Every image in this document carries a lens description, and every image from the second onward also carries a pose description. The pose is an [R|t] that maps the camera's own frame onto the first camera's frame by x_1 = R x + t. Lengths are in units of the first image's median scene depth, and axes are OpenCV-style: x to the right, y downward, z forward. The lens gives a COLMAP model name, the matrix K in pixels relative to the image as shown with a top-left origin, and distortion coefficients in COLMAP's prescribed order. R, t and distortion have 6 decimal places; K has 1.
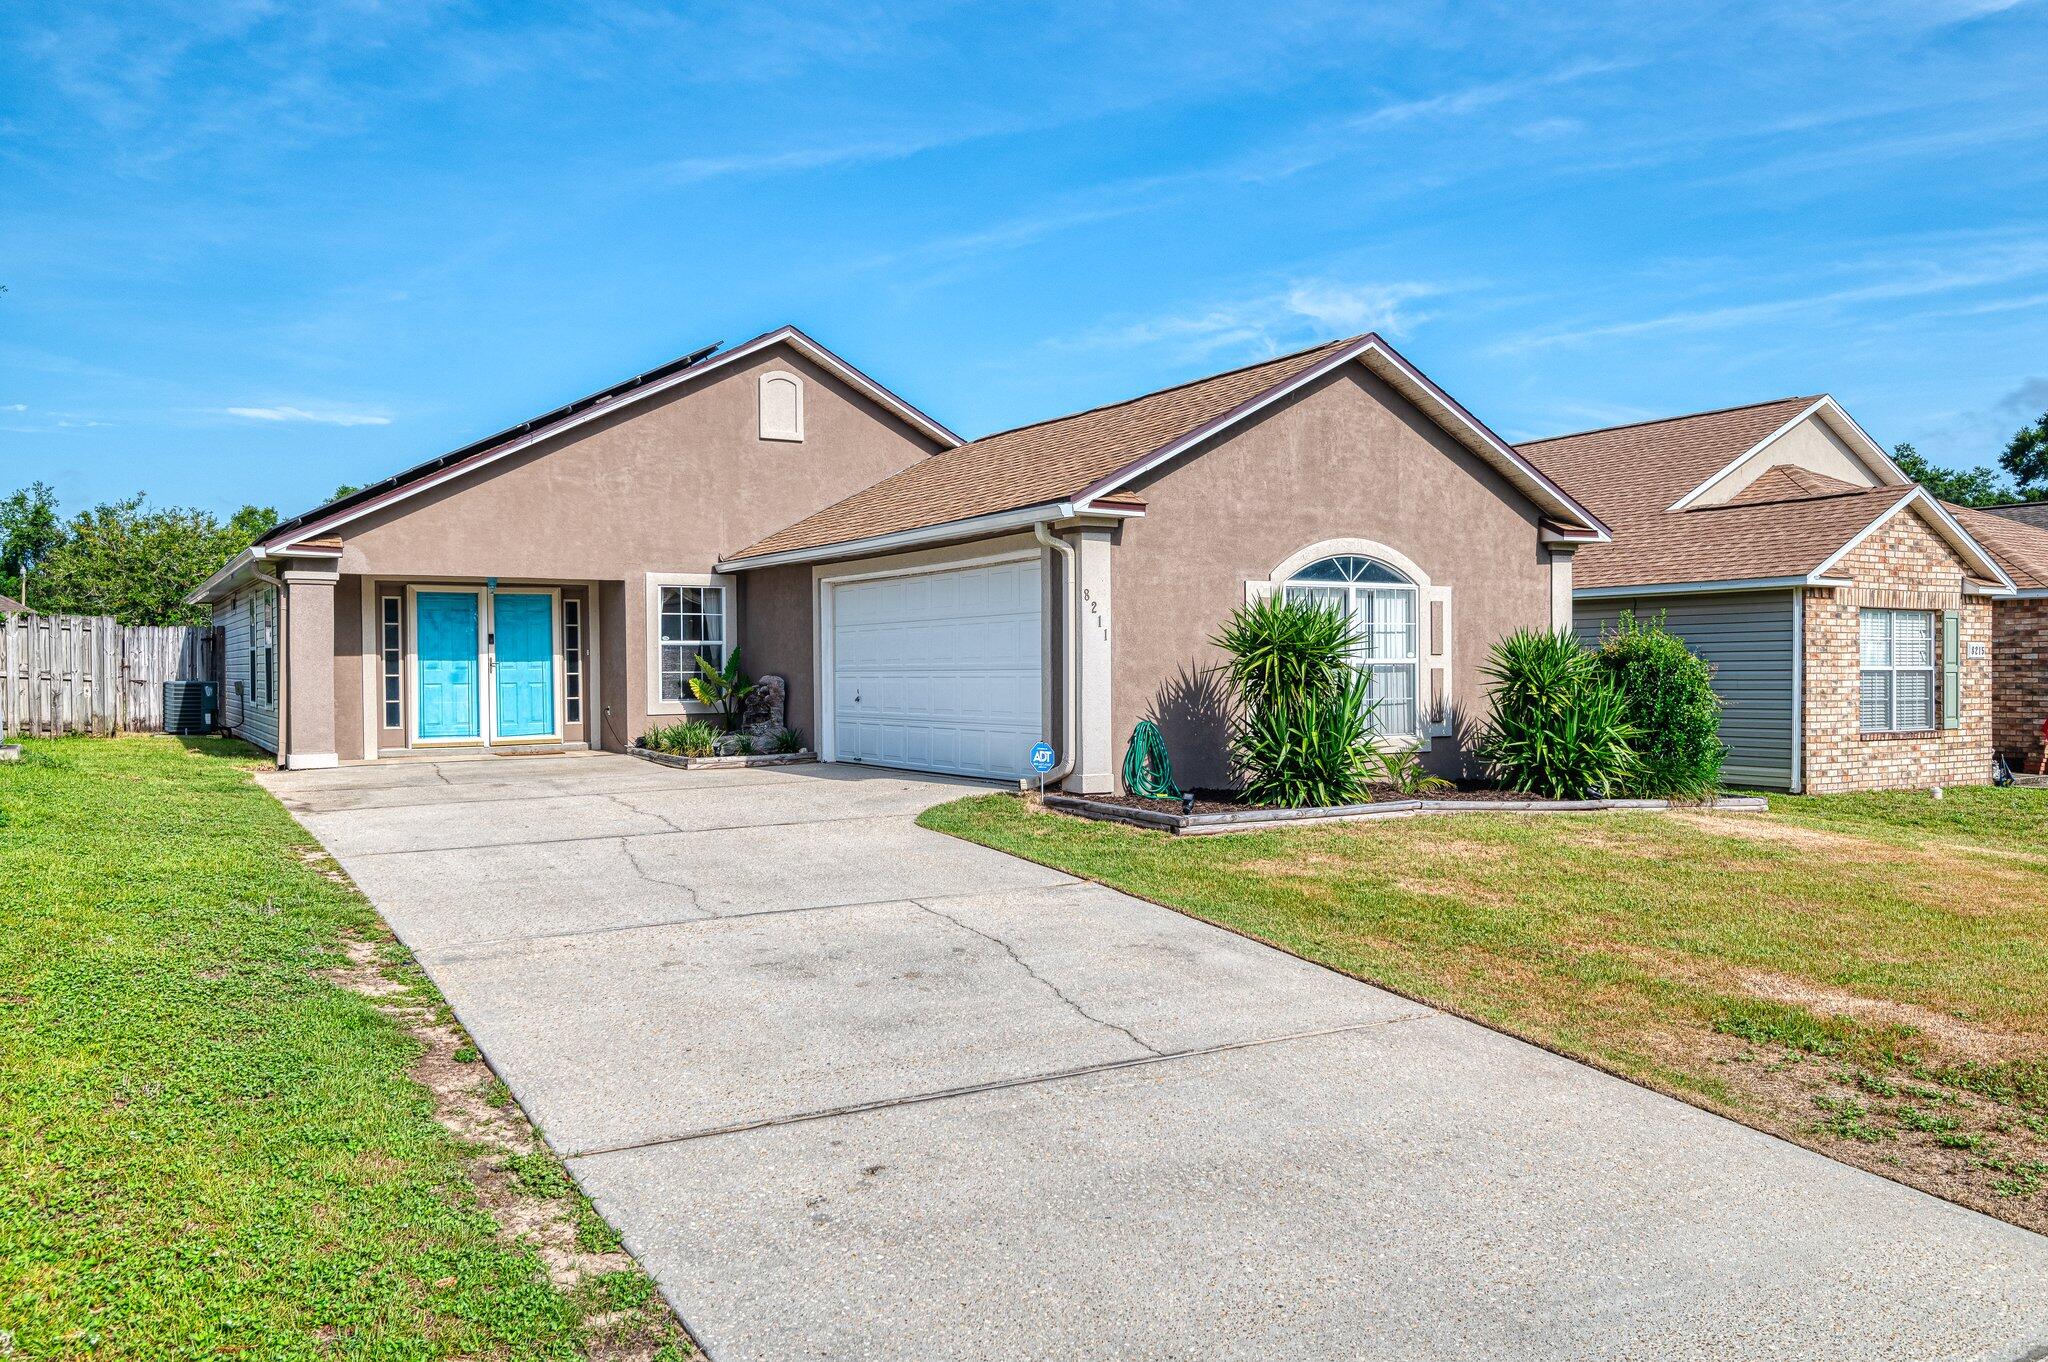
lens RADIAL K [[1496.1, 0, 1024.0], [0, 1496.1, 681.0], [0, 0, 1]] dist [0.022866, 0.001130]
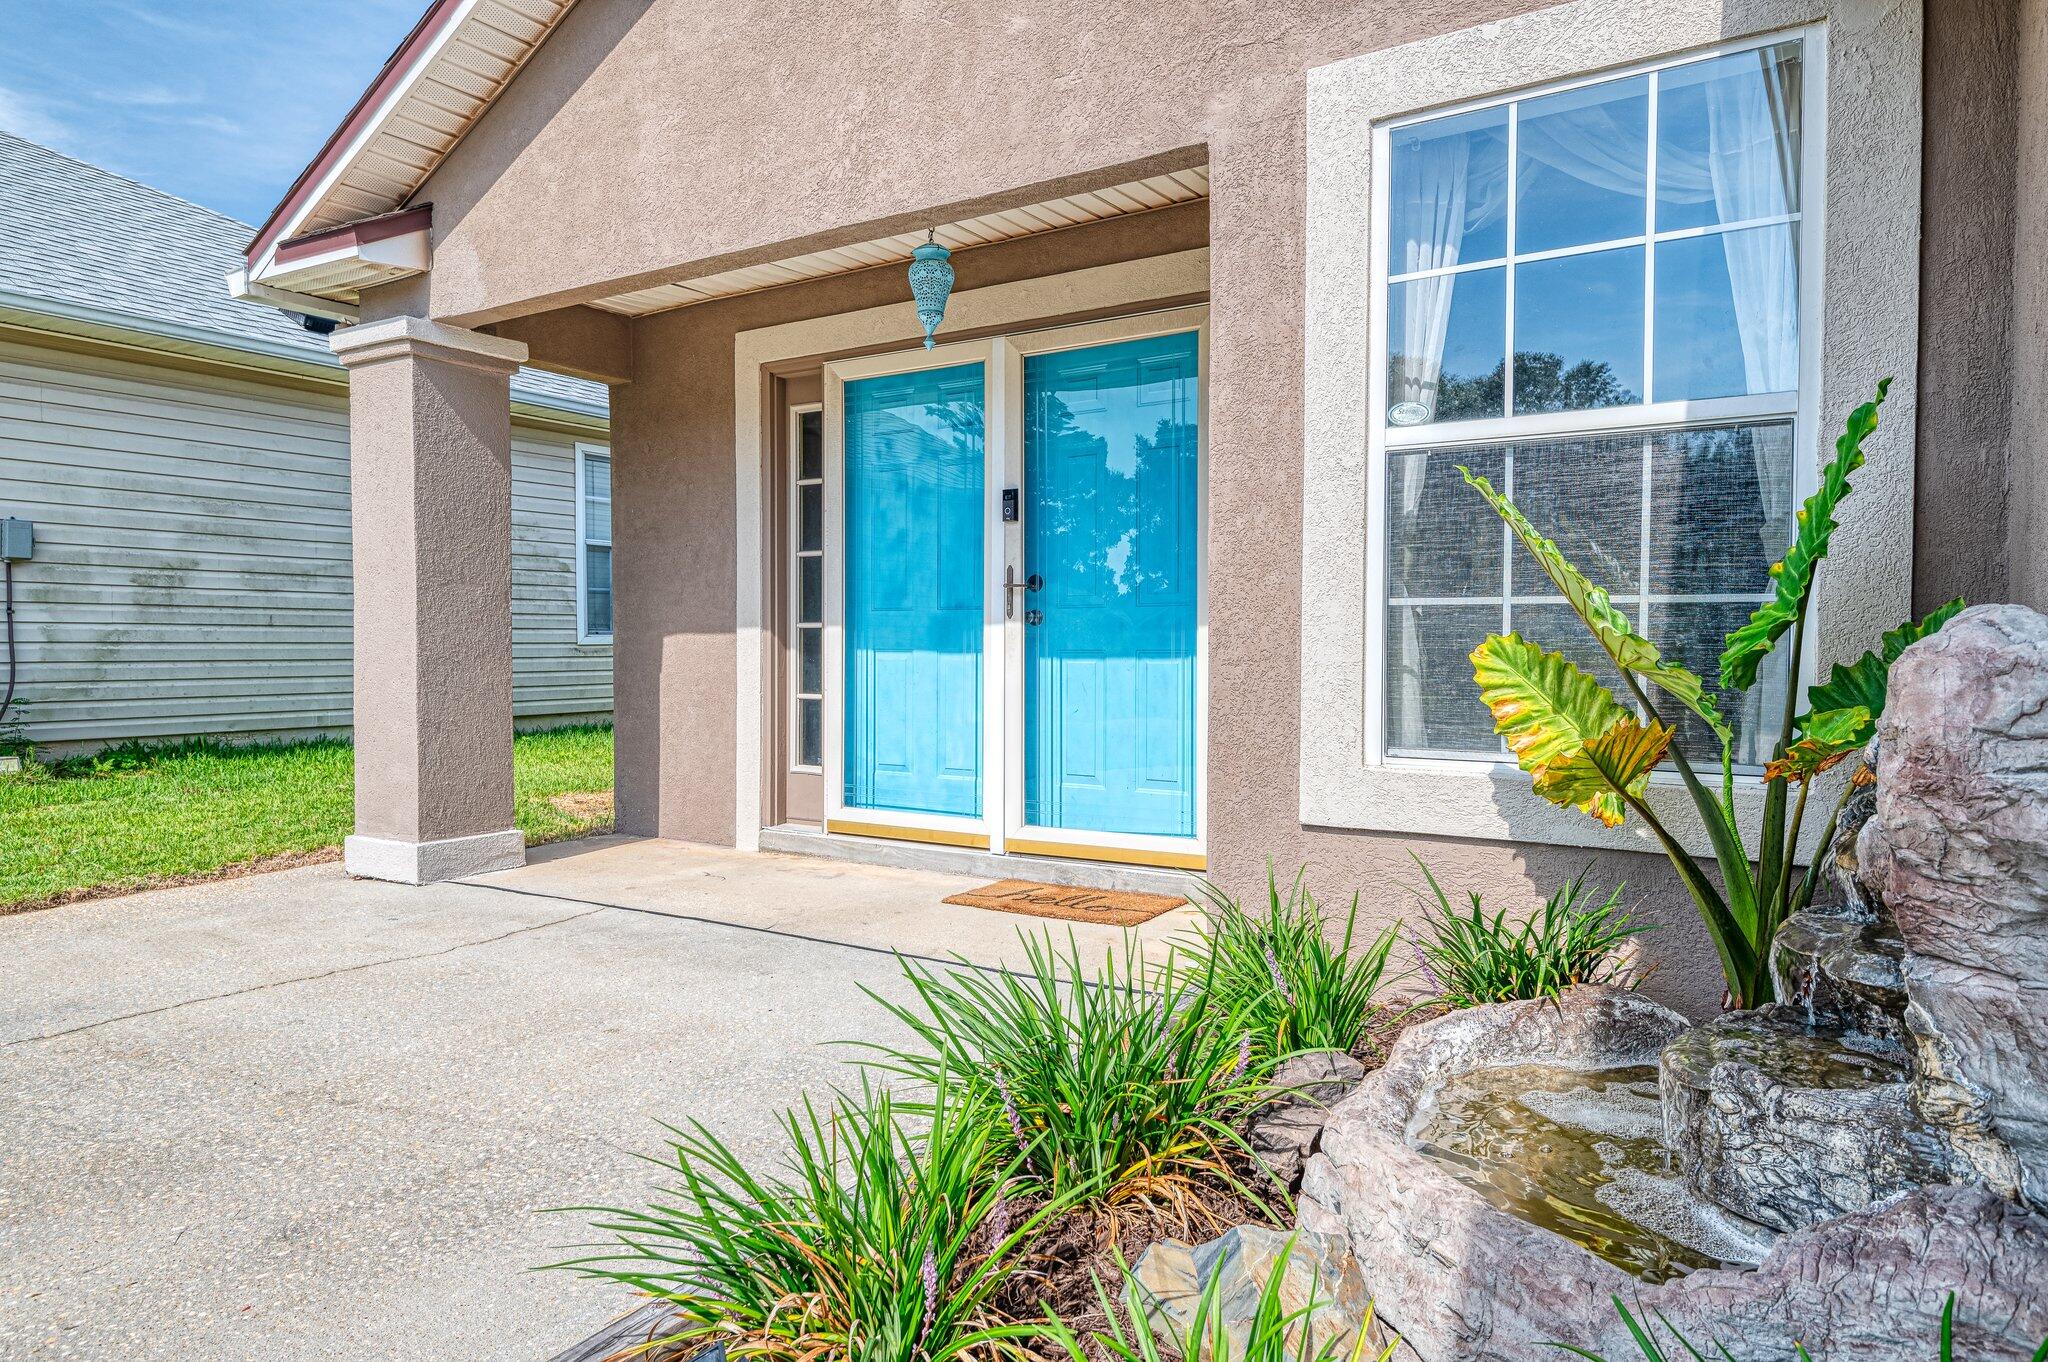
lens RADIAL K [[1273.1, 0, 1024.0], [0, 1273.1, 681.0], [0, 0, 1]] dist [0.033455, -0.030653]
pose [[0.435399, 0.033297, -0.899621, -0.128627], [-0.013267, 0.999445, 0.030571, -0.000160], [0.900140, -0.001376, 0.435599, 0.963512]]
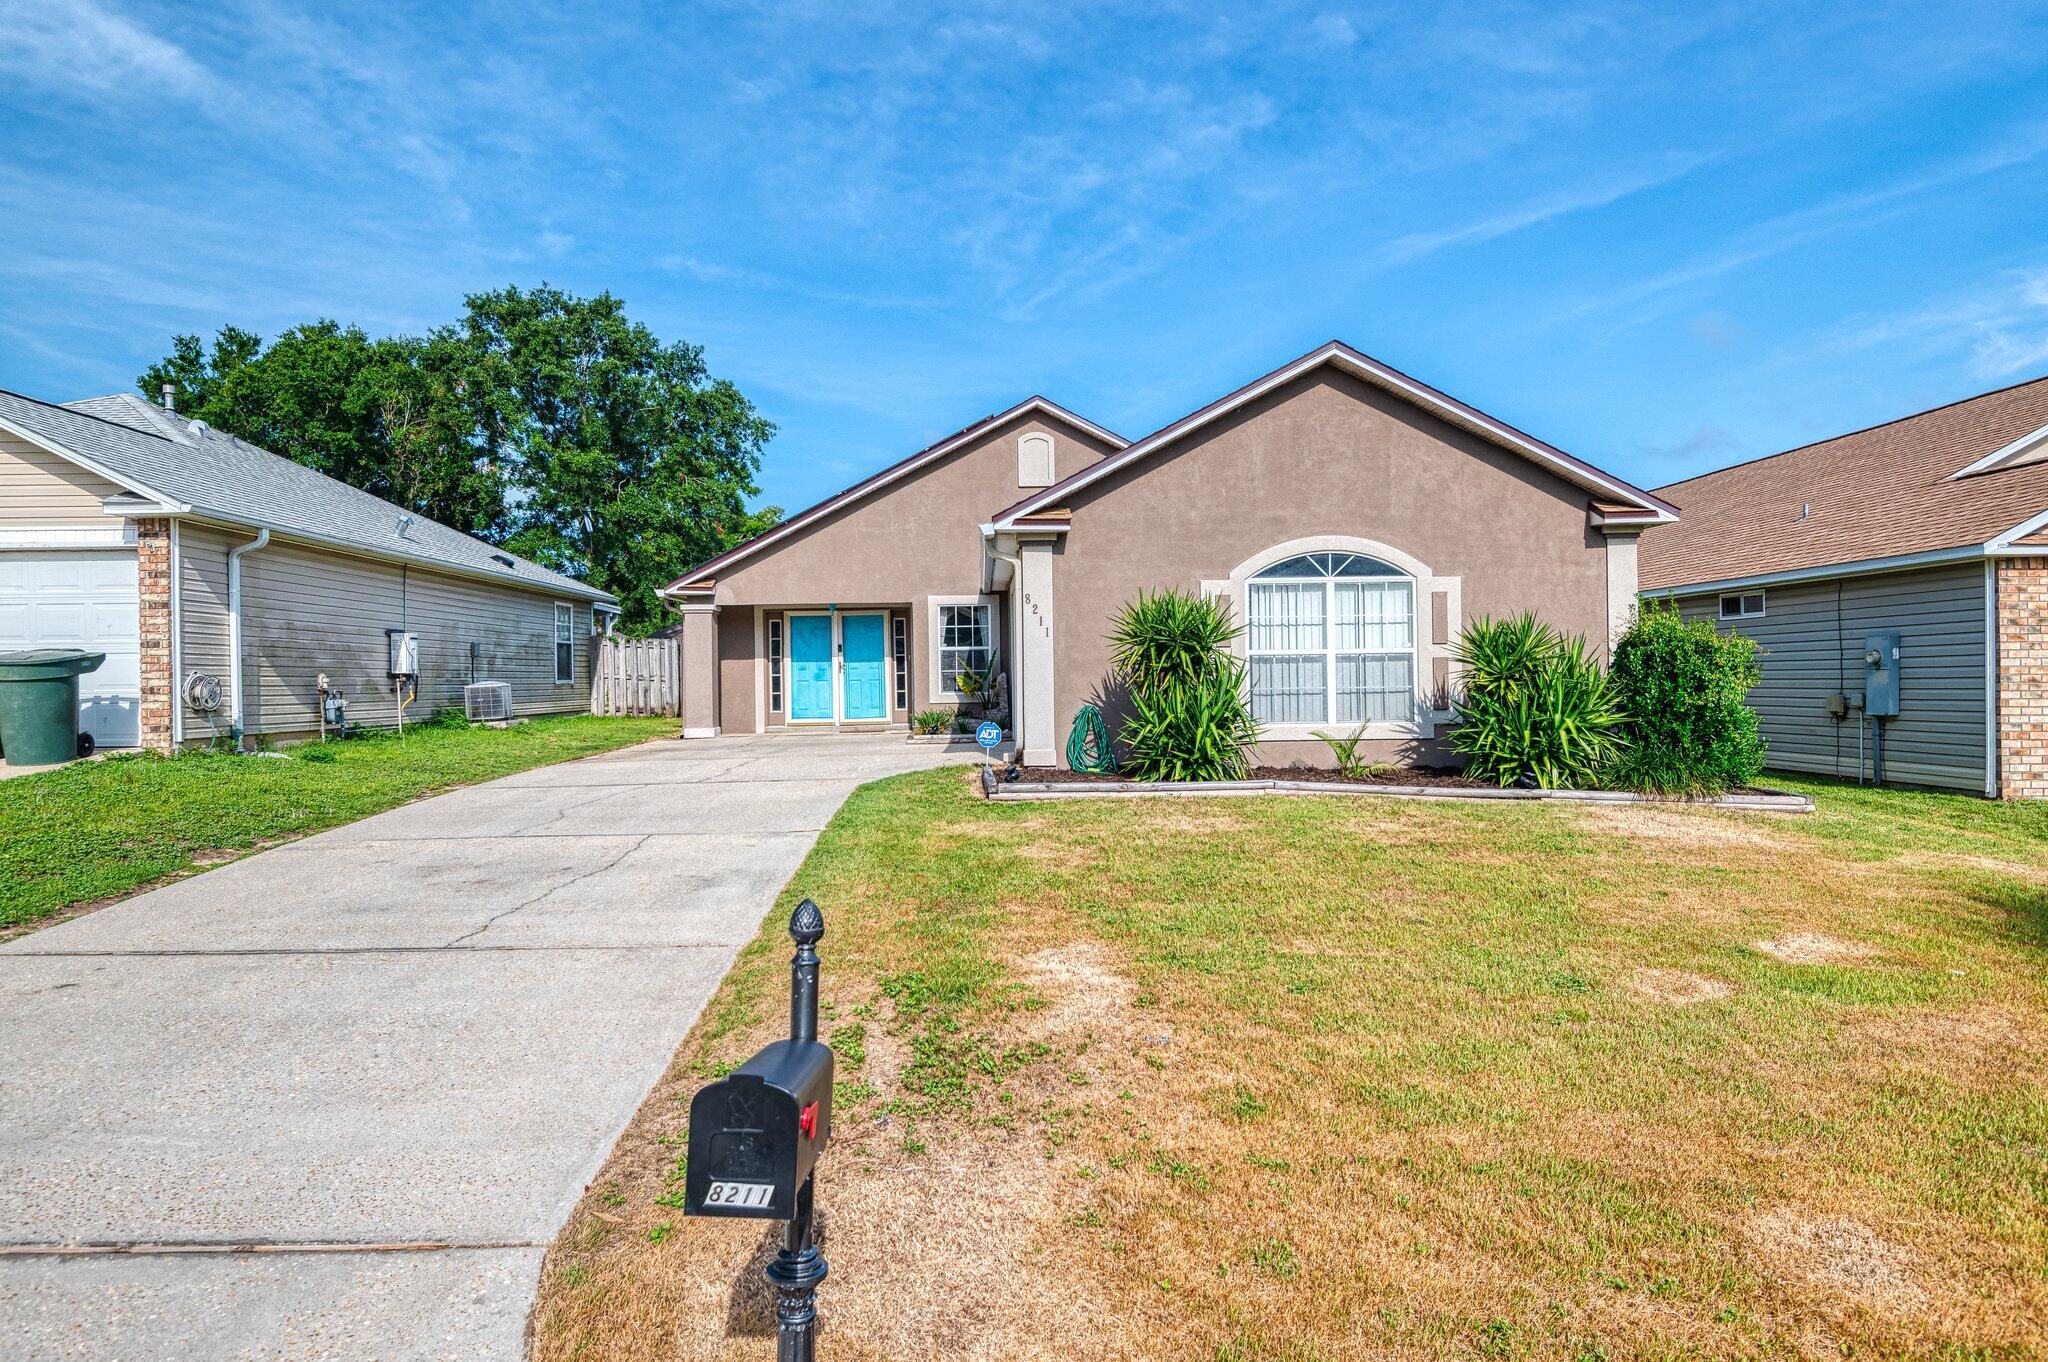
lens RADIAL K [[1214.9, 0, 1023.0], [0, 1214.9, 682.8], [0, 0, 1]] dist [0.029983, -0.030139]
pose [[0.865841, -0.005081, -0.500294, 0.383523], [0.003781, 0.999986, -0.003612, 0.009311], [0.500305, 0.001236, 0.865848, 0.120228]]
